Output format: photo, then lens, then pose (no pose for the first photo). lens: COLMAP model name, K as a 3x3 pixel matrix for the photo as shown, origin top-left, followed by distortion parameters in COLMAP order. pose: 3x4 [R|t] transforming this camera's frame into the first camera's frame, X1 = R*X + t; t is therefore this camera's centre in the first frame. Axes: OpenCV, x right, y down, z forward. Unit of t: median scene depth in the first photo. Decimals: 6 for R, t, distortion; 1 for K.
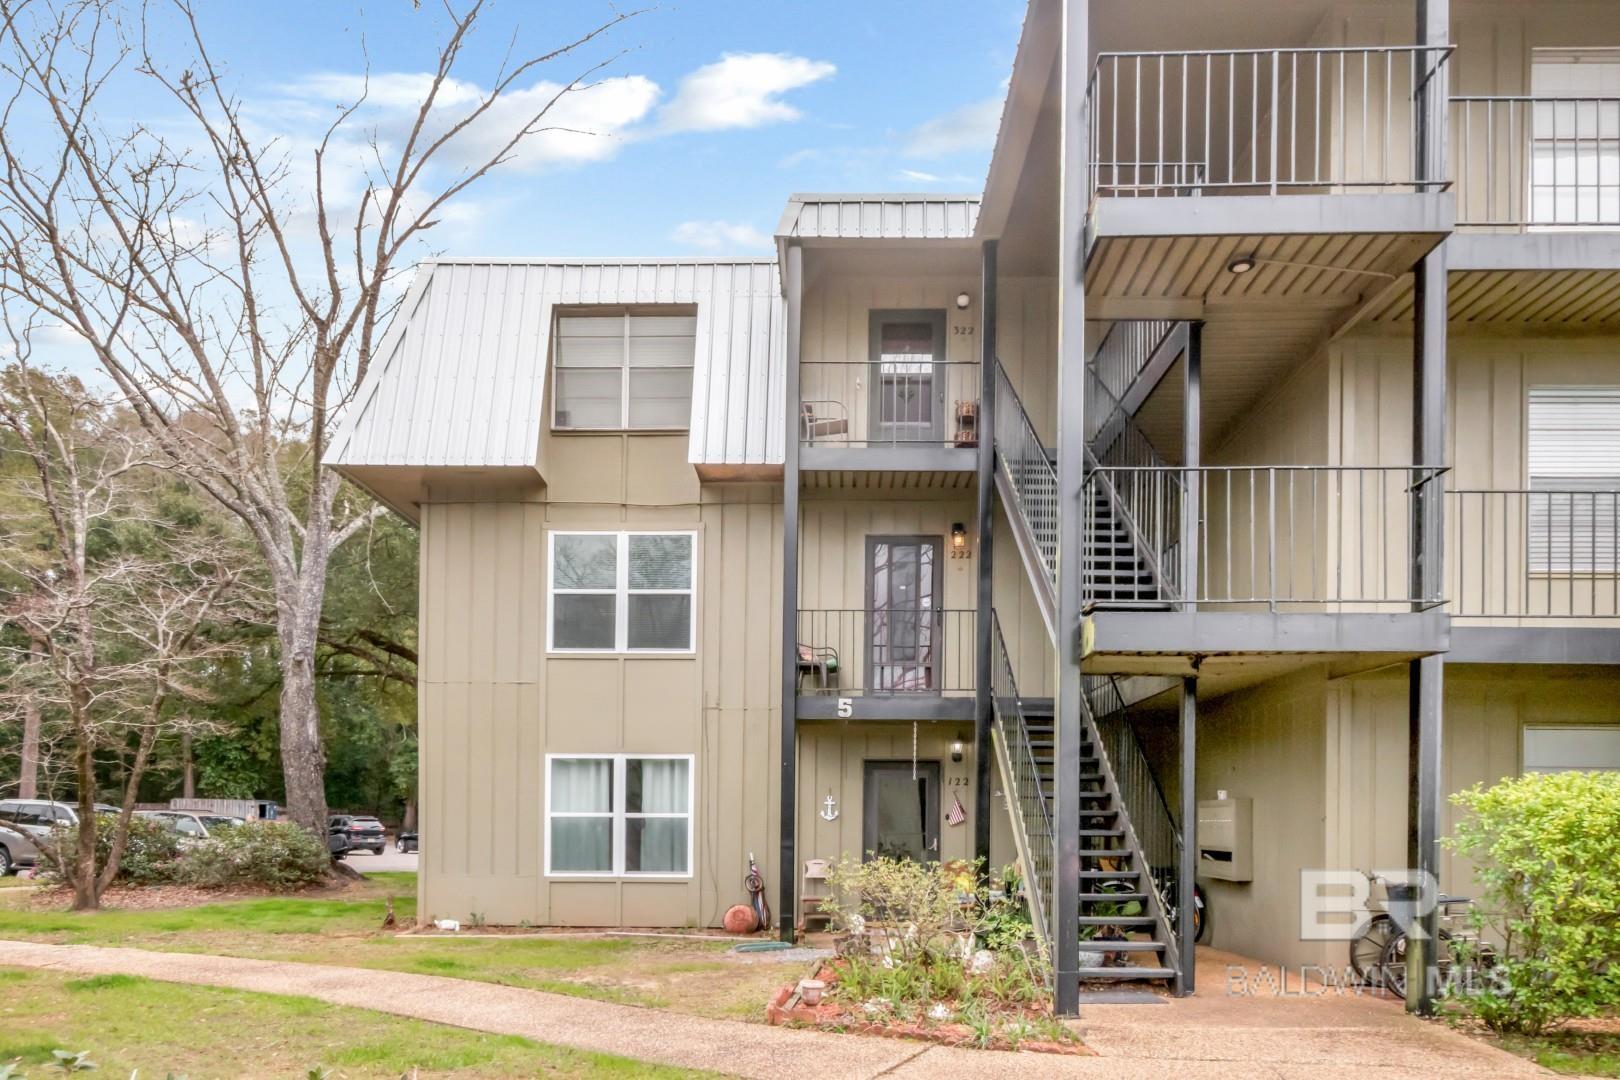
lens RADIAL K [[1023.8, 0, 813.9], [0, 1023.8, 636.5], [0, 0, 1]] dist [0.038064, -0.000437]
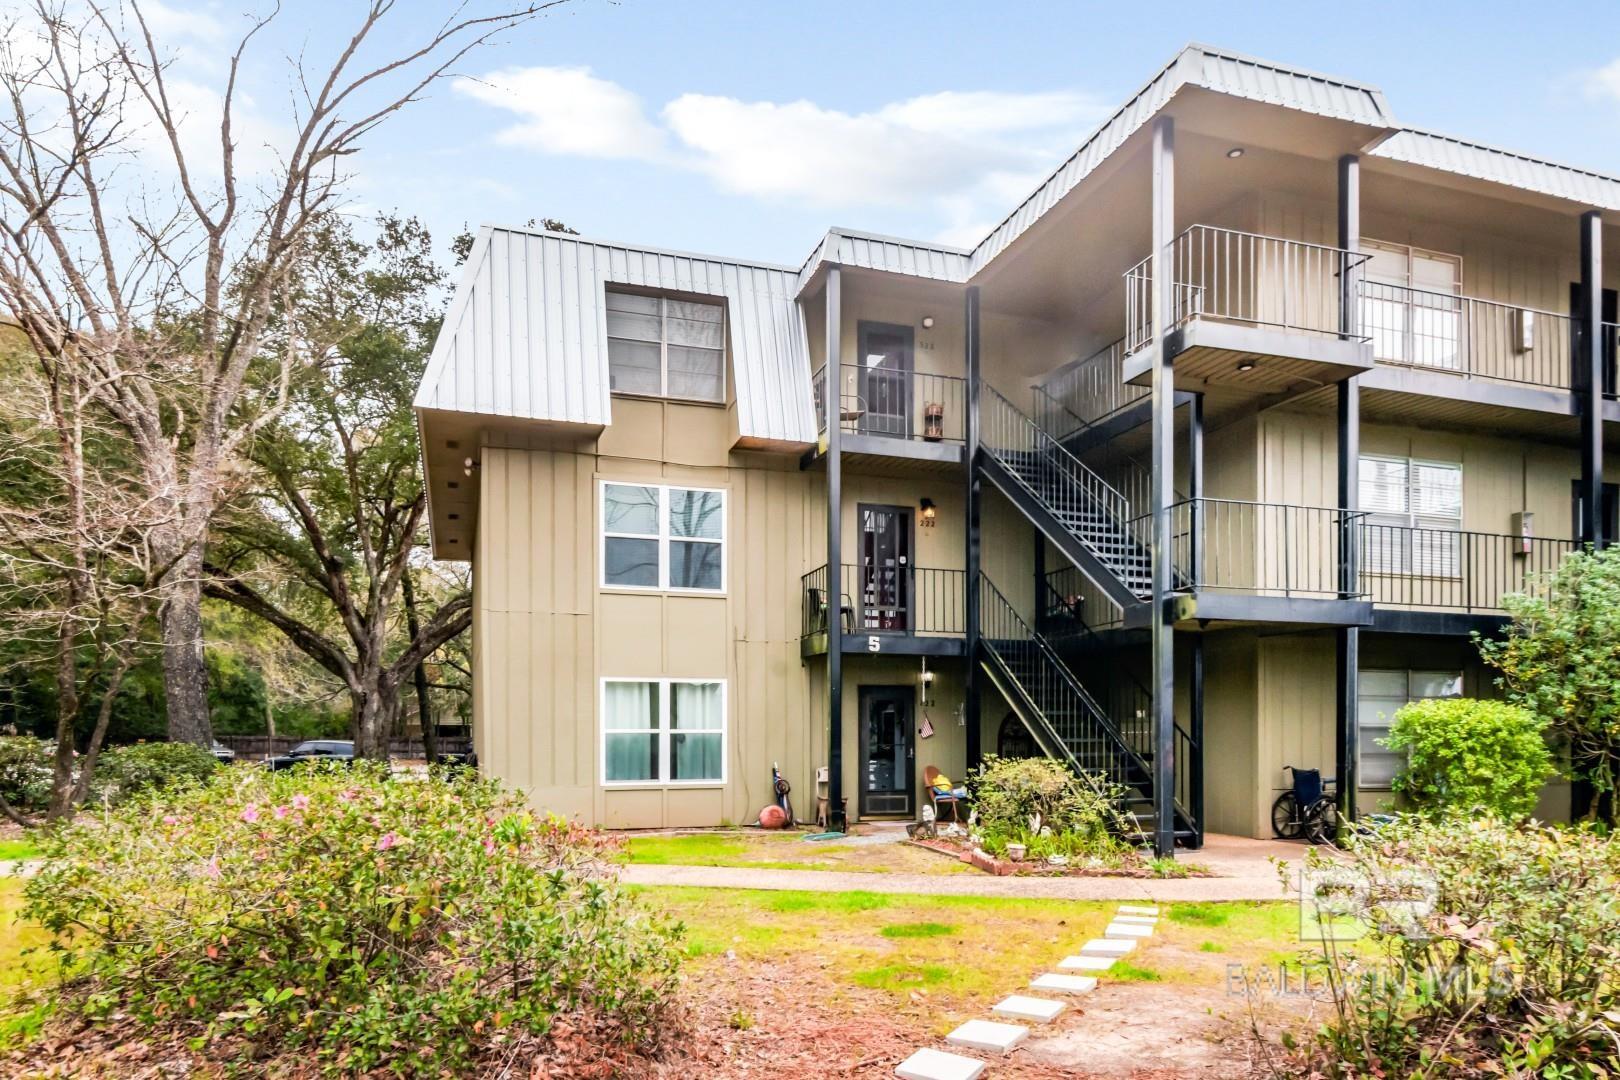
lens RADIAL K [[986.7, 0, 810.0], [0, 986.7, 540.0], [0, 0, 1]] dist [0.047587, -0.030718]
pose [[0.946235, 0.056467, 0.318514, -0.393855], [-0.048902, 0.998300, -0.031703, -0.013979], [-0.319763, 0.014423, 0.947388, -0.113764]]
